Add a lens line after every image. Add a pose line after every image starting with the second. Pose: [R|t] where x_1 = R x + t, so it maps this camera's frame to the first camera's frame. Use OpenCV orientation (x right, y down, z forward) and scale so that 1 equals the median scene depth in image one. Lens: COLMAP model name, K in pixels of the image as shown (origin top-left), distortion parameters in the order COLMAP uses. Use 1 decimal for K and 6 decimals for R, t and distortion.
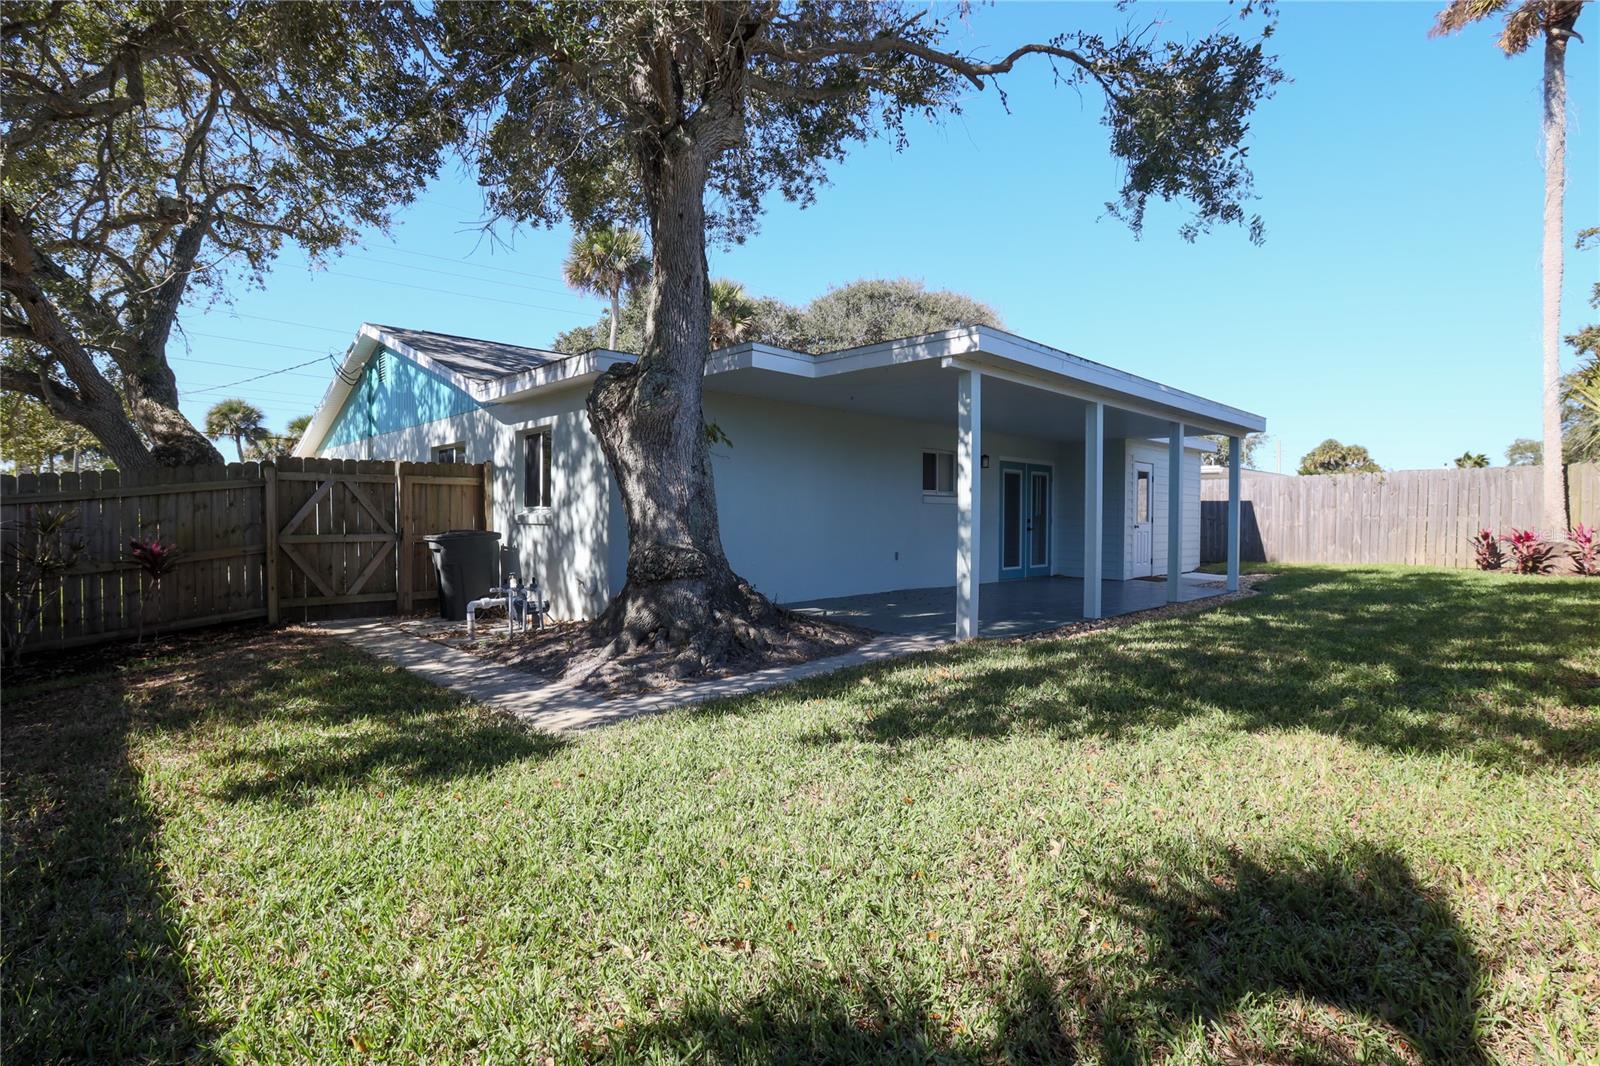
lens RADIAL K [[785.5, 0, 800.0], [0, 785.5, 533.0], [0, 0, 1]] dist [-0.031179, 0.008459]
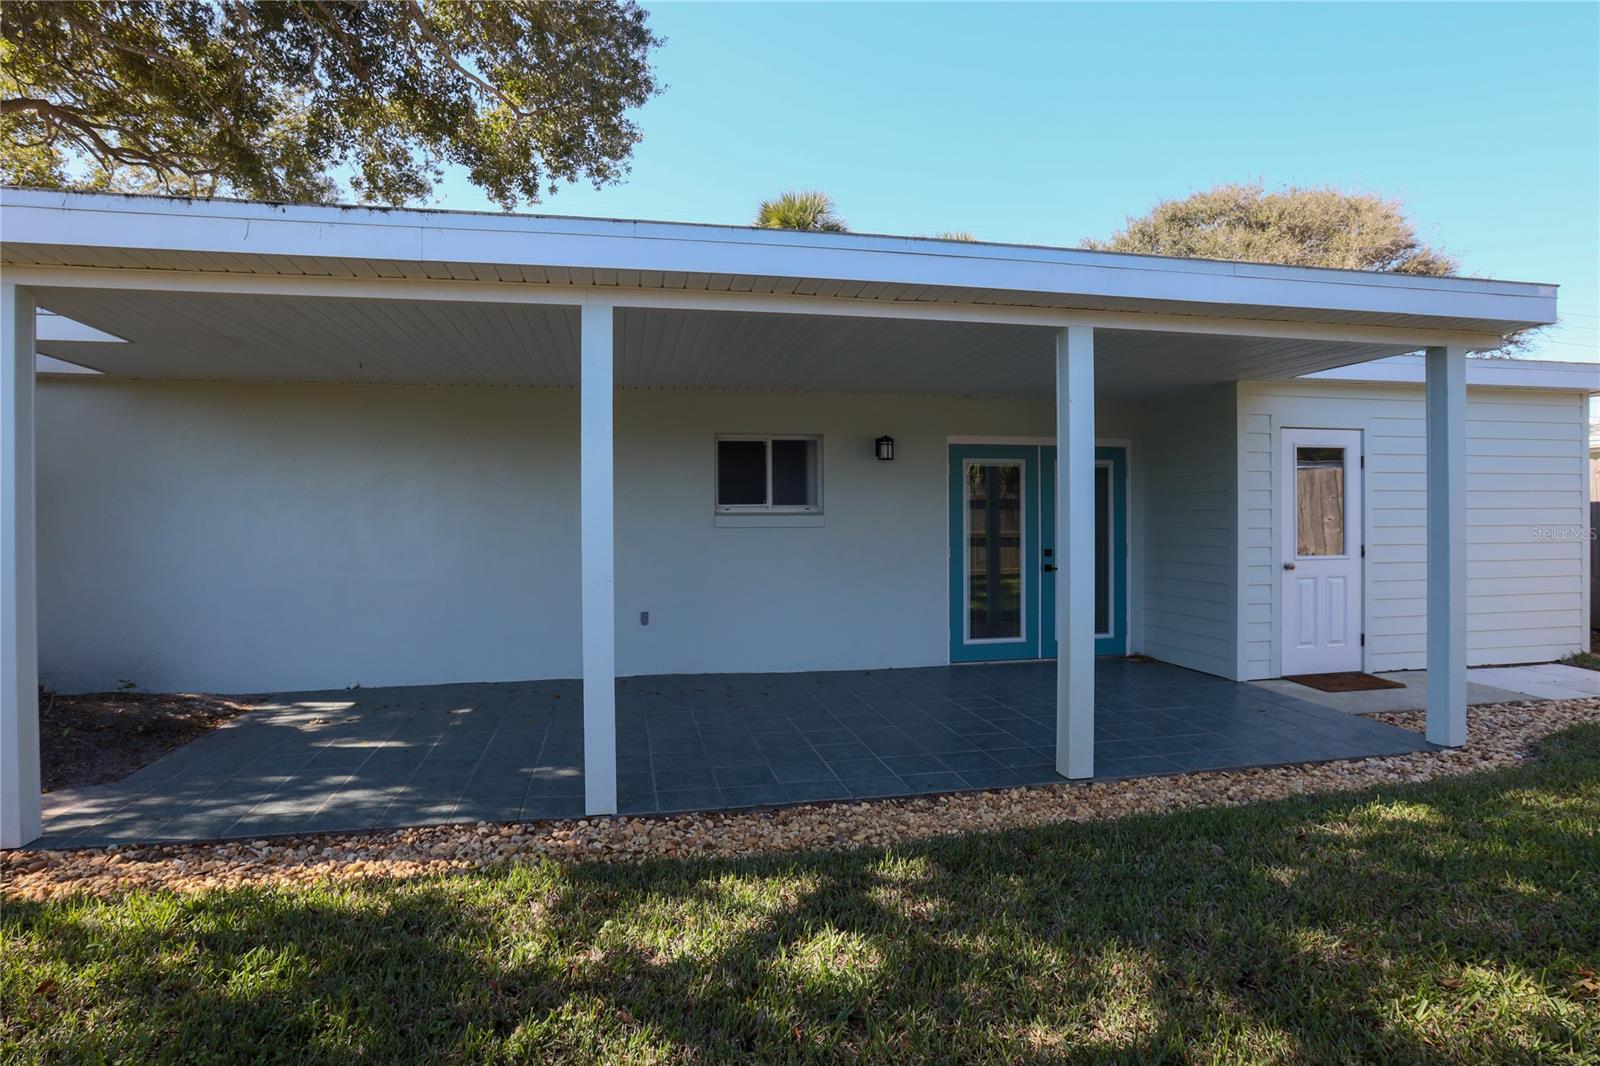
lens RADIAL K [[785.5, 0, 800.0], [0, 785.5, 533.0], [0, 0, 1]] dist [-0.031179, 0.008459]
pose [[0.822332, 0.001853, -0.569005, 0.536307], [-0.000475, 0.999997, 0.002570, -0.034107], [0.569008, -0.001843, 0.822330, 0.528225]]
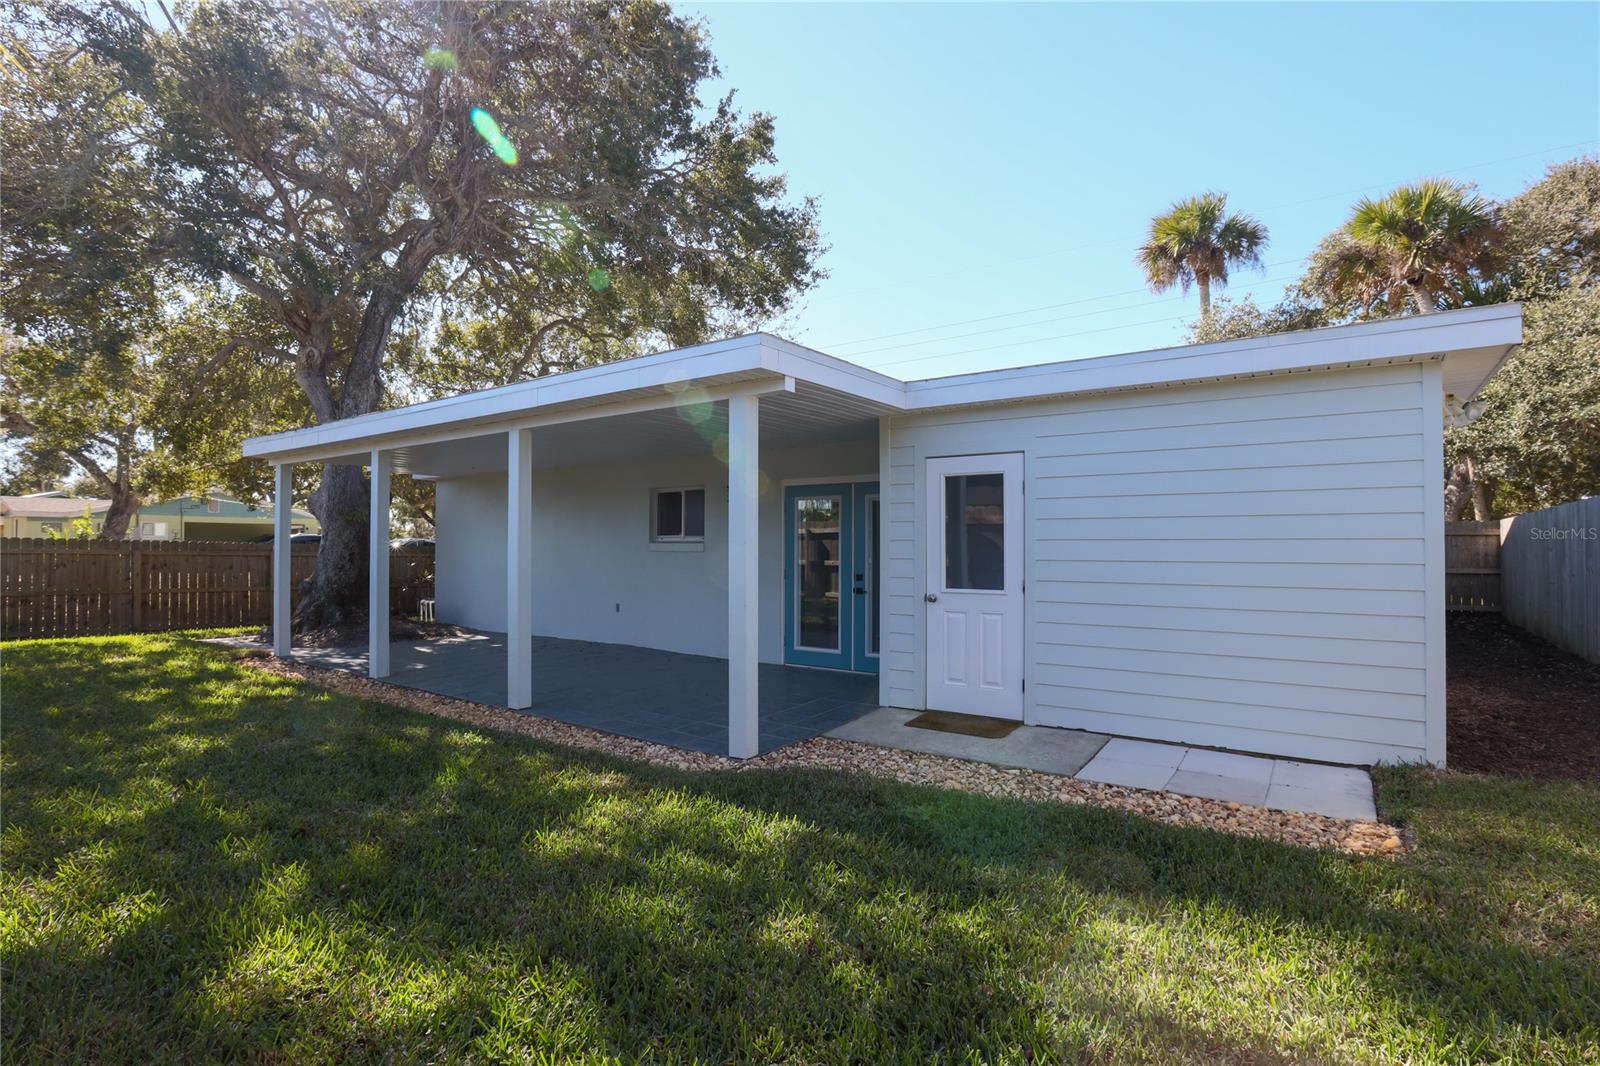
lens RADIAL K [[751.4, 0, 800.0], [0, 751.4, 533.0], [0, 0, 1]] dist [-0.046925, 0.000360]
pose [[0.162162, -0.016179, -0.986632, 1.008334], [-0.014641, 0.999716, -0.018799, -0.043450], [0.986656, 0.017493, 0.161879, 0.999006]]
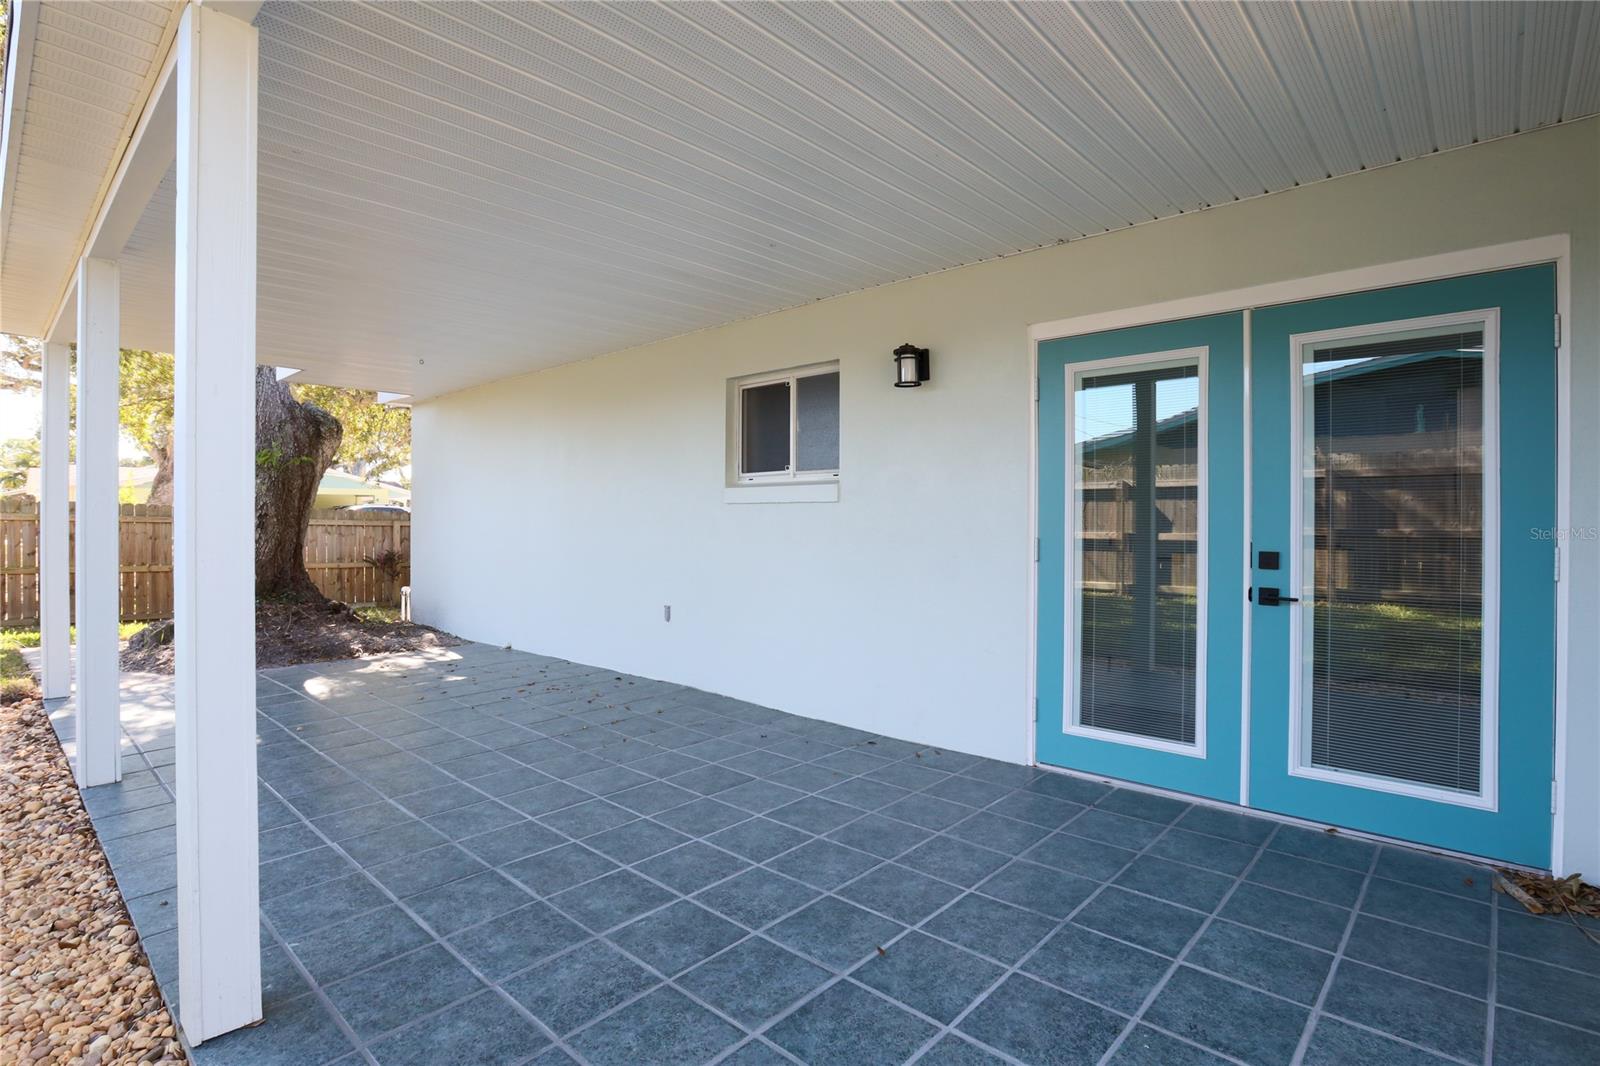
lens RADIAL K [[785.5, 0, 800.0], [0, 785.5, 533.0], [0, 0, 1]] dist [-0.031179, 0.008459]
pose [[0.034294, 0.009557, -0.999366, 0.597557], [-0.019319, 0.999774, 0.008898, -0.025023], [0.999225, 0.019002, 0.034471, 0.995755]]
